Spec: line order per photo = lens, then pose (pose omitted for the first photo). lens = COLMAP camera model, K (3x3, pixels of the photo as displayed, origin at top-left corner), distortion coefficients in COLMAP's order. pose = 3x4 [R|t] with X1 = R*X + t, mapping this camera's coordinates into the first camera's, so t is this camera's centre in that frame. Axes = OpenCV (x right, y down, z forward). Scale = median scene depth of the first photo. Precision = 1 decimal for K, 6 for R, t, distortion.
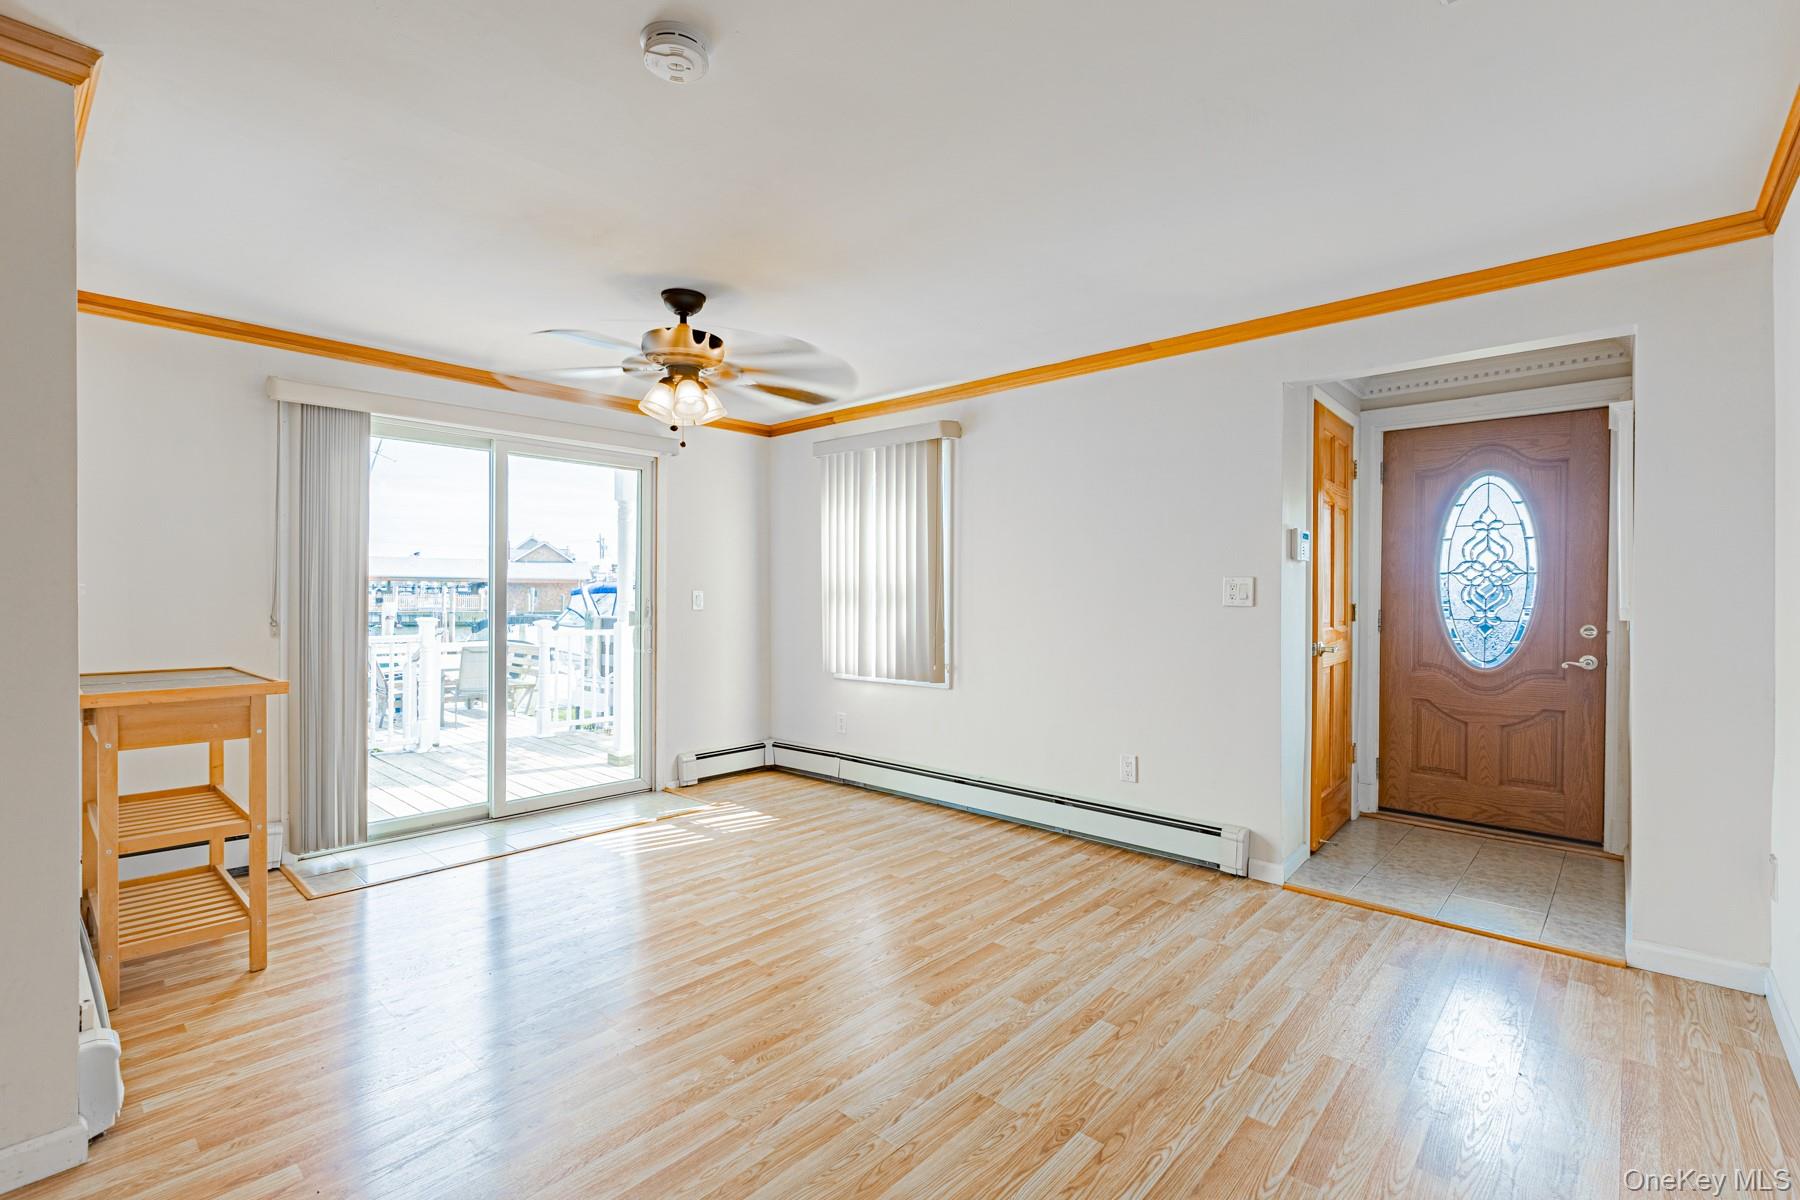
lens RADIAL K [[814.2, 0, 908.5], [0, 814.2, 599.8], [0, 0, 1]] dist [-0.001945, -0.001100]
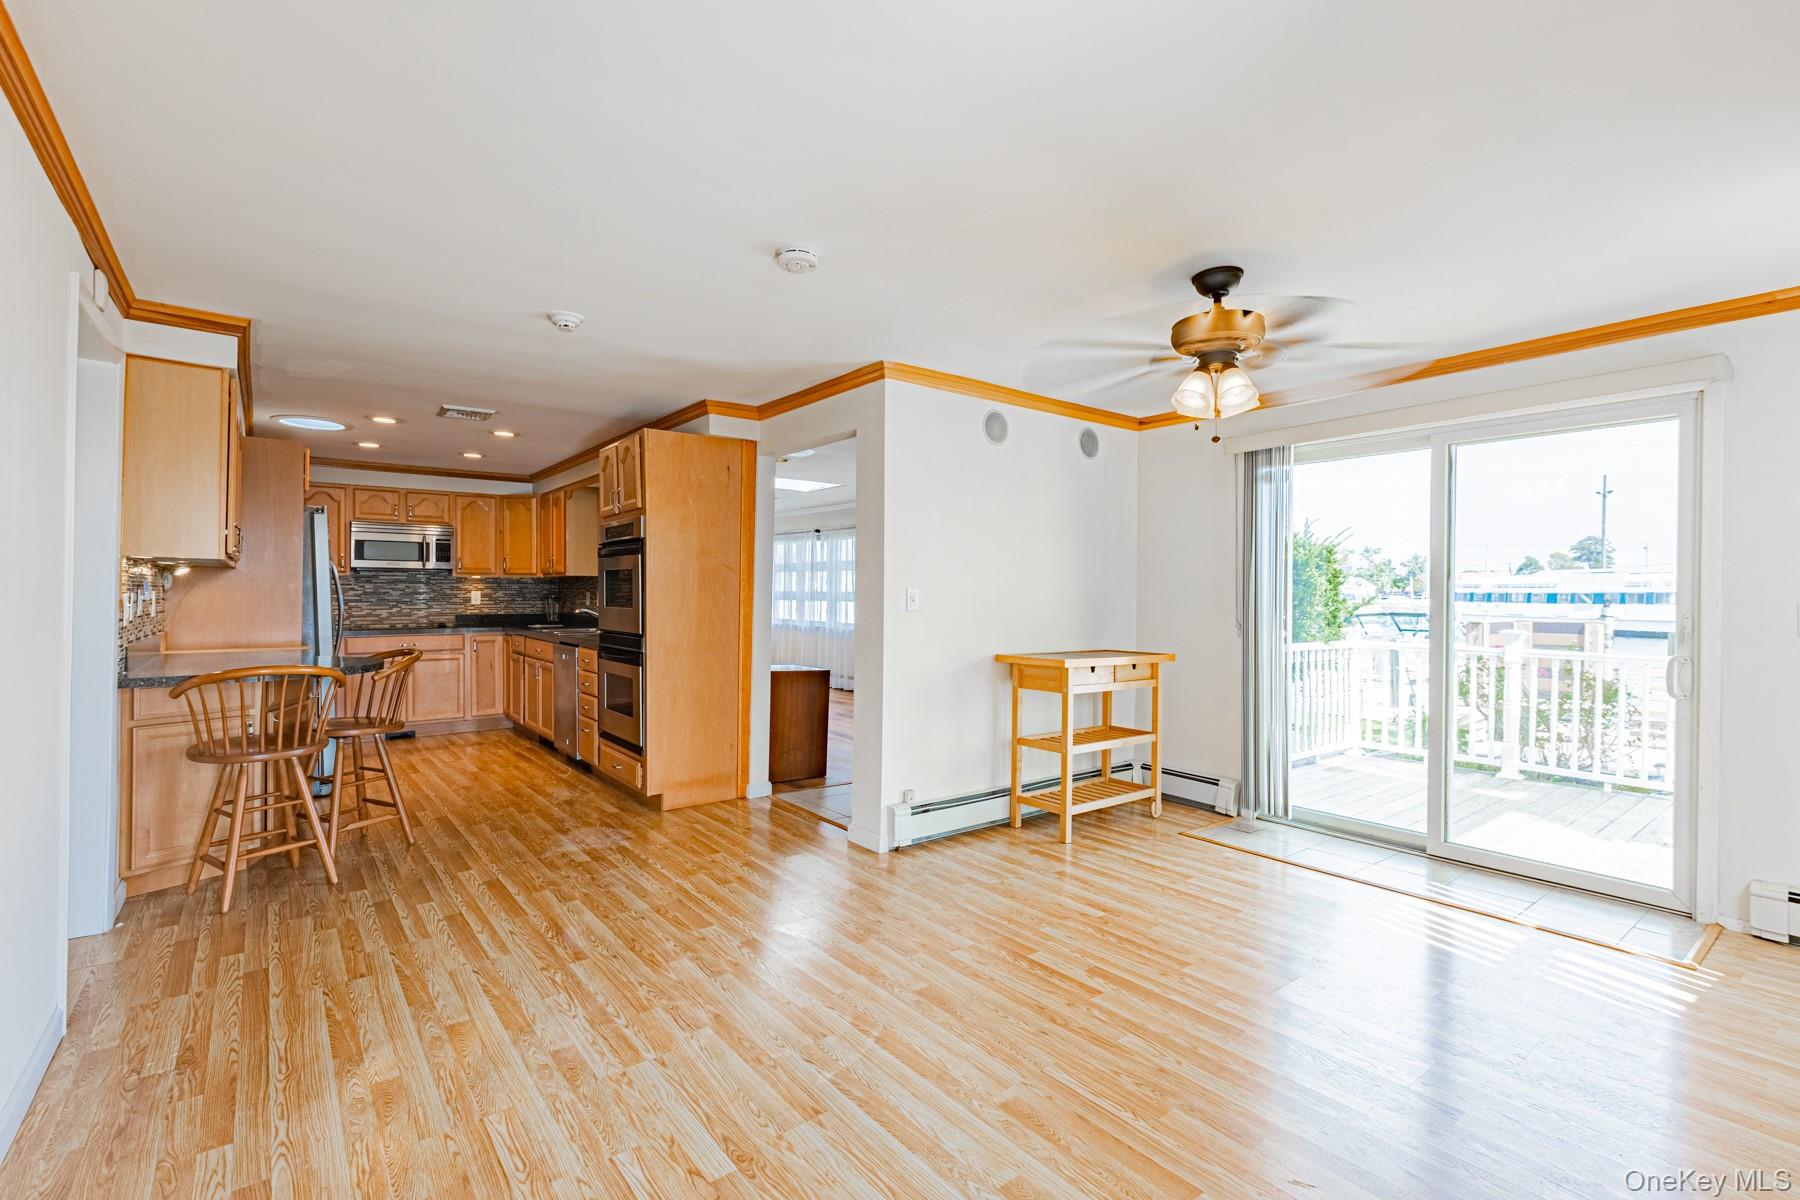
lens RADIAL K [[814.2, 0, 908.5], [0, 814.2, 599.8], [0, 0, 1]] dist [-0.001945, -0.001100]
pose [[-0.176248, -0.001563, -0.984345, 0.675044], [-0.013681, 0.999906, 0.000862, -0.008982], [0.984251, 0.013619, -0.176252, 0.823887]]
